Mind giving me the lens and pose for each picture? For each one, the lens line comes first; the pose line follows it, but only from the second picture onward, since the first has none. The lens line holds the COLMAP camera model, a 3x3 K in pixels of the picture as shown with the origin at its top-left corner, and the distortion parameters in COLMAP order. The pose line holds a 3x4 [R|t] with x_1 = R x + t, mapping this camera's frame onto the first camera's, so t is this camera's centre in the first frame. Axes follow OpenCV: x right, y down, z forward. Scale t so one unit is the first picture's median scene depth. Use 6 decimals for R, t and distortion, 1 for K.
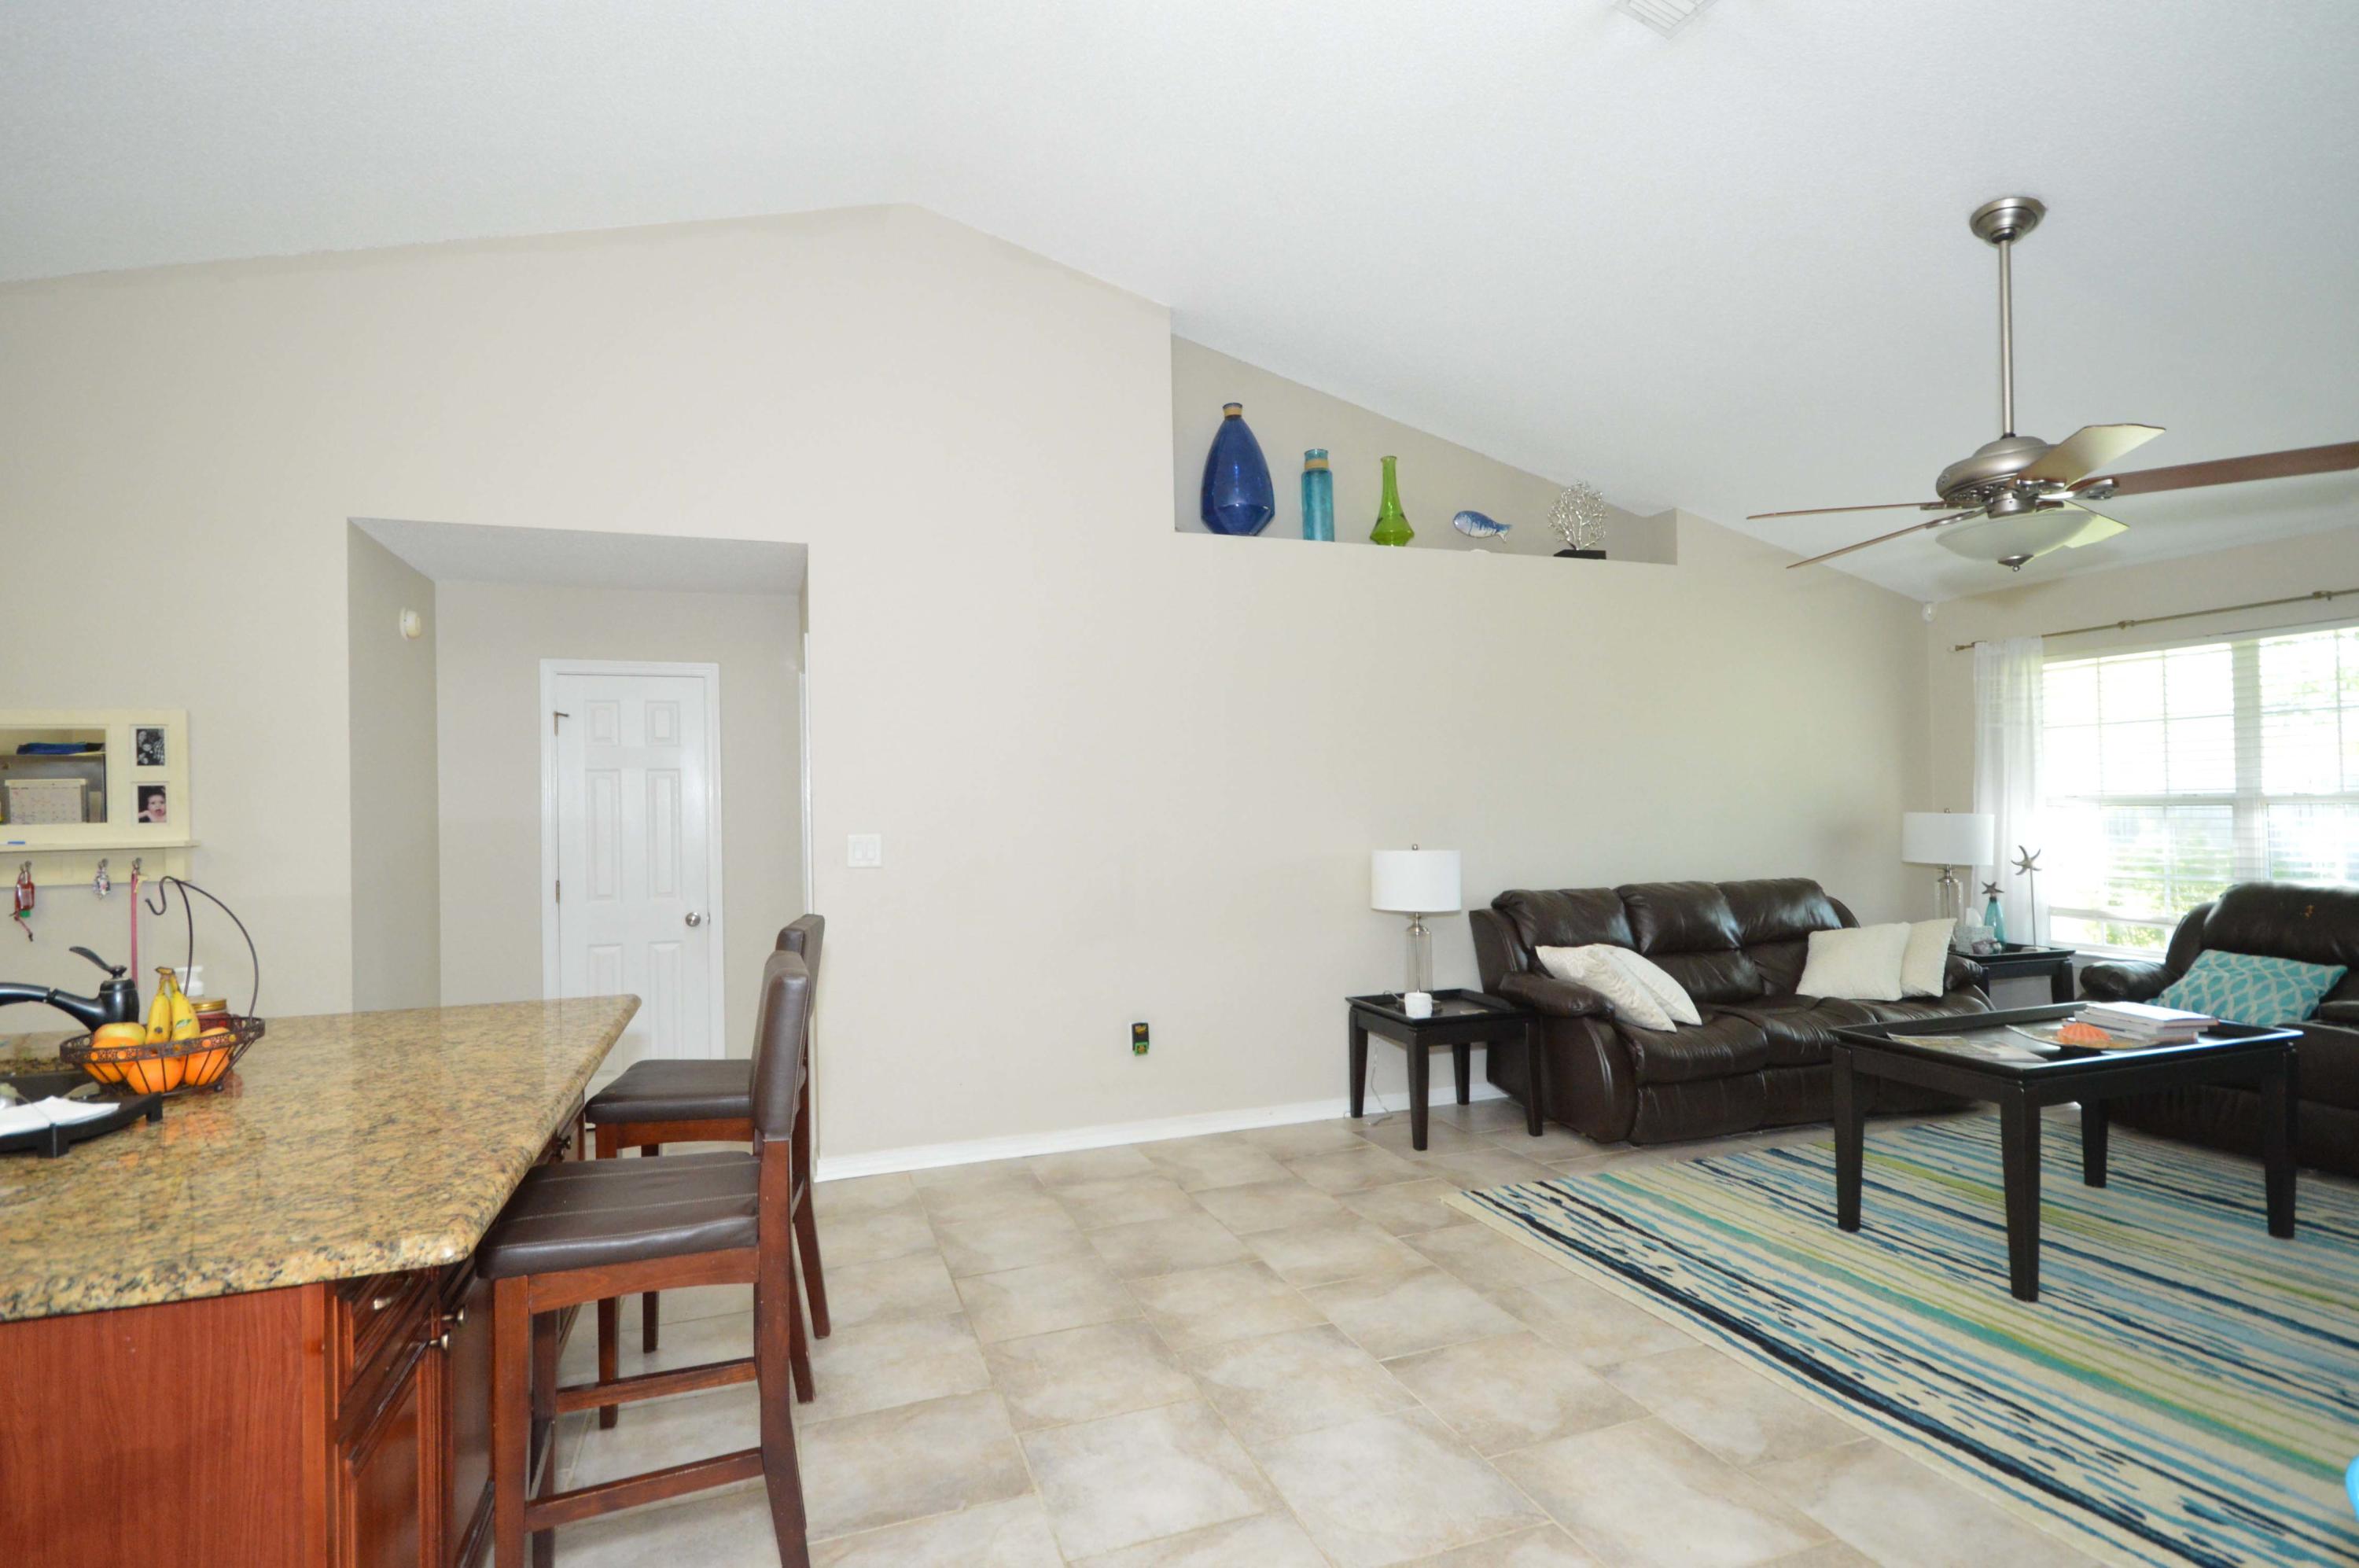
lens RADIAL K [[1155.0, 0, 1163.6], [0, 1155.0, 793.2], [0, 0, 1]] dist [0.000462, 0.000603]
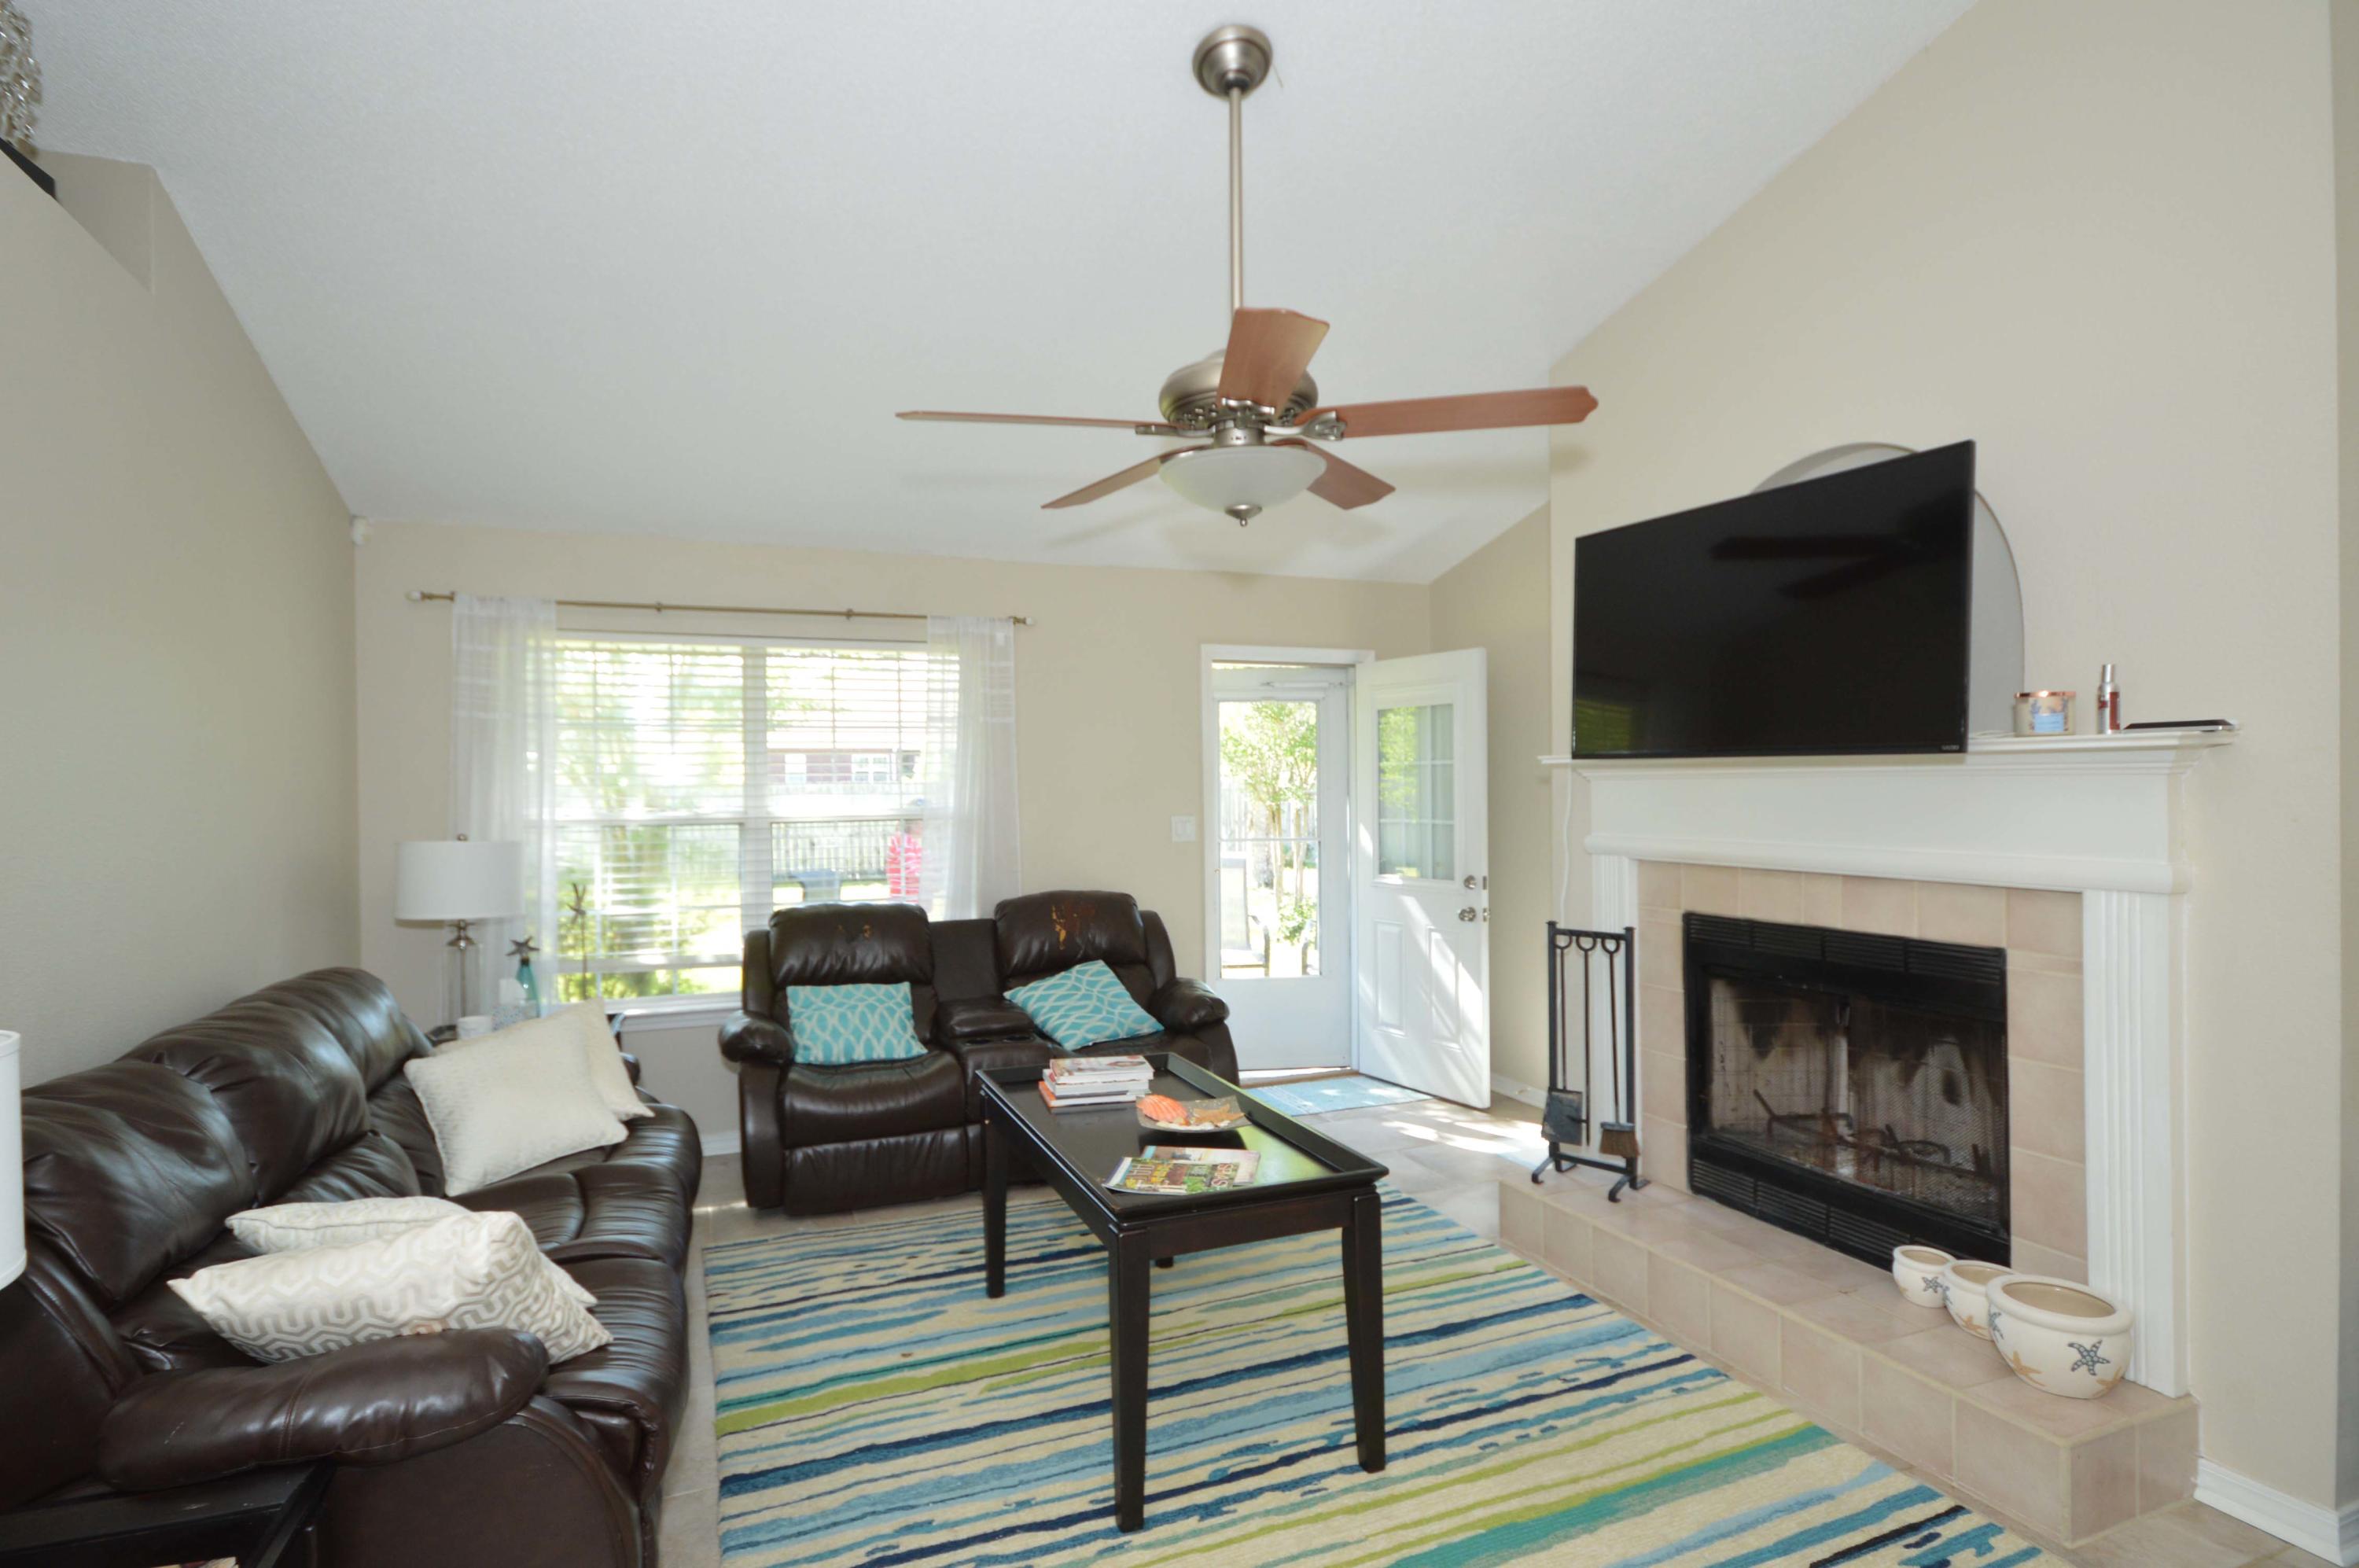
lens RADIAL K [[1190.1, 0, 1180.2], [0, 1190.1, 792.2], [0, 0, 1]] dist [0.014243, -0.000769]
pose [[-0.044675, 0.011976, 0.998930, -0.049103], [-0.000561, 0.999928, -0.012013, -0.005371], [-0.999001, -0.001098, -0.044665, 0.998236]]
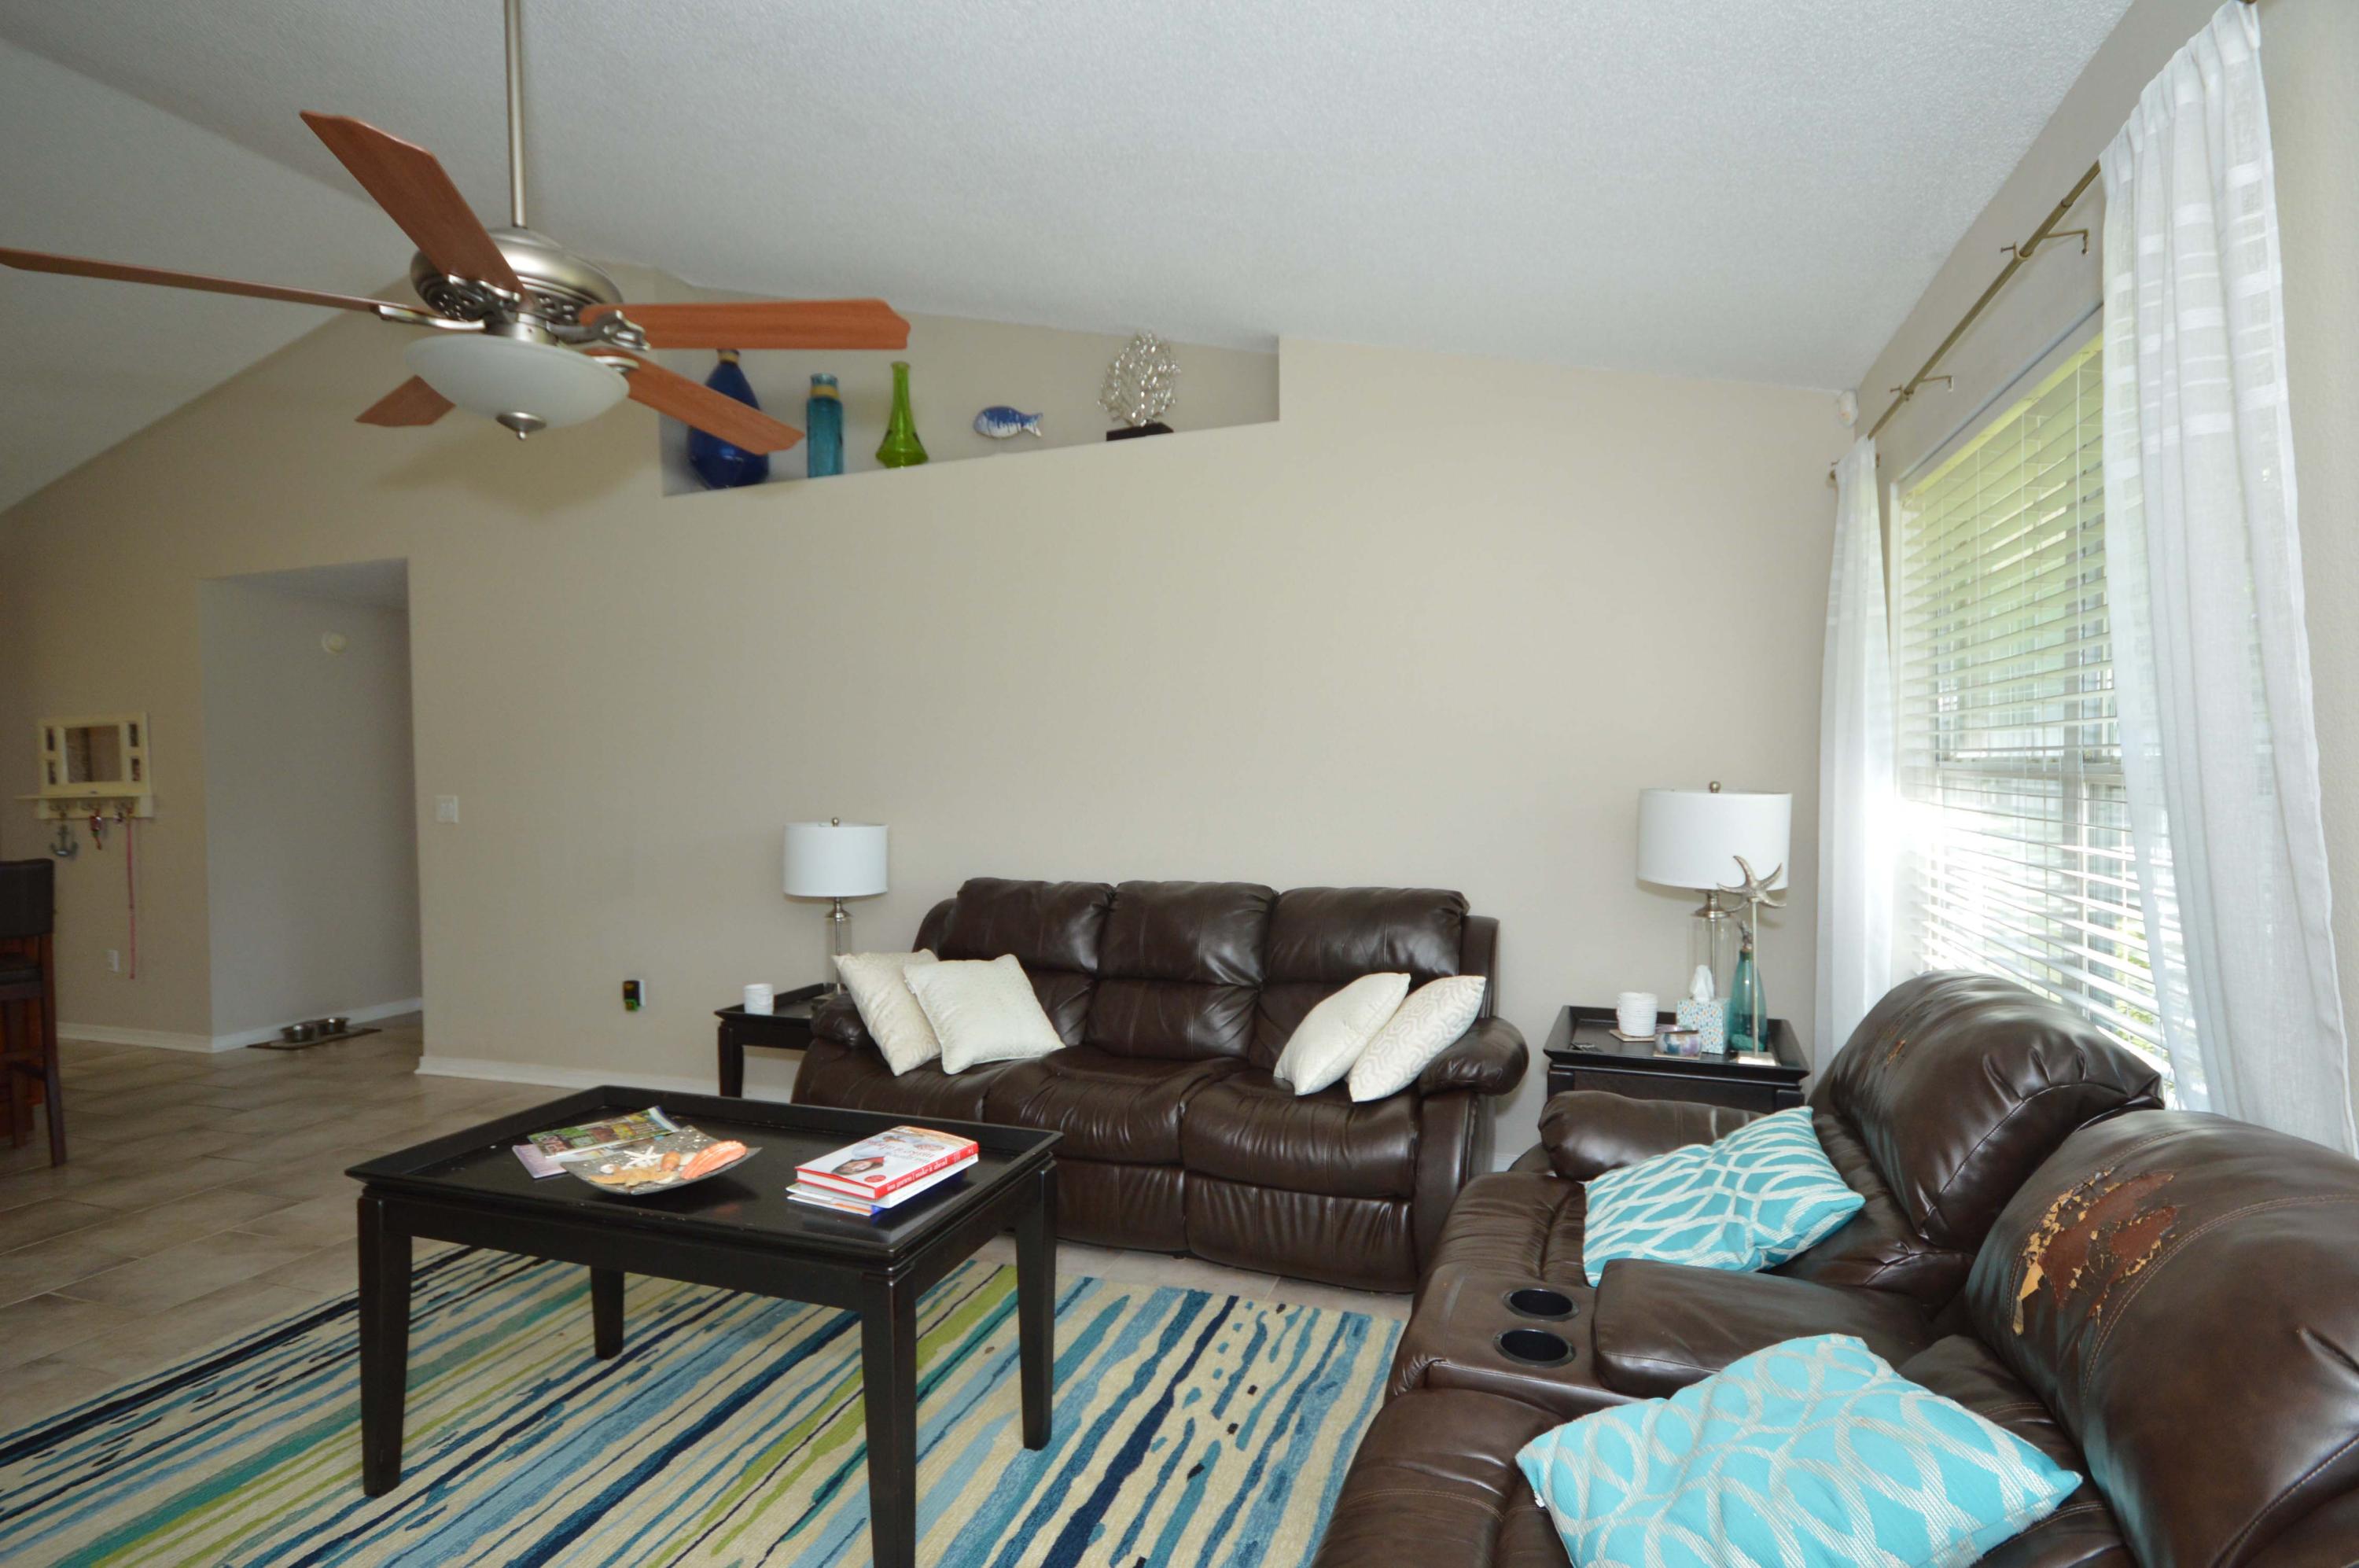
lens RADIAL K [[1190.1, 0, 1180.2], [0, 1190.1, 792.2], [0, 0, 1]] dist [0.014243, -0.000769]
pose [[0.760705, 0.018803, -0.648826, 1.365404], [0.012036, 0.999000, 0.043062, -0.014787], [0.648987, -0.040567, 0.759718, 0.663309]]
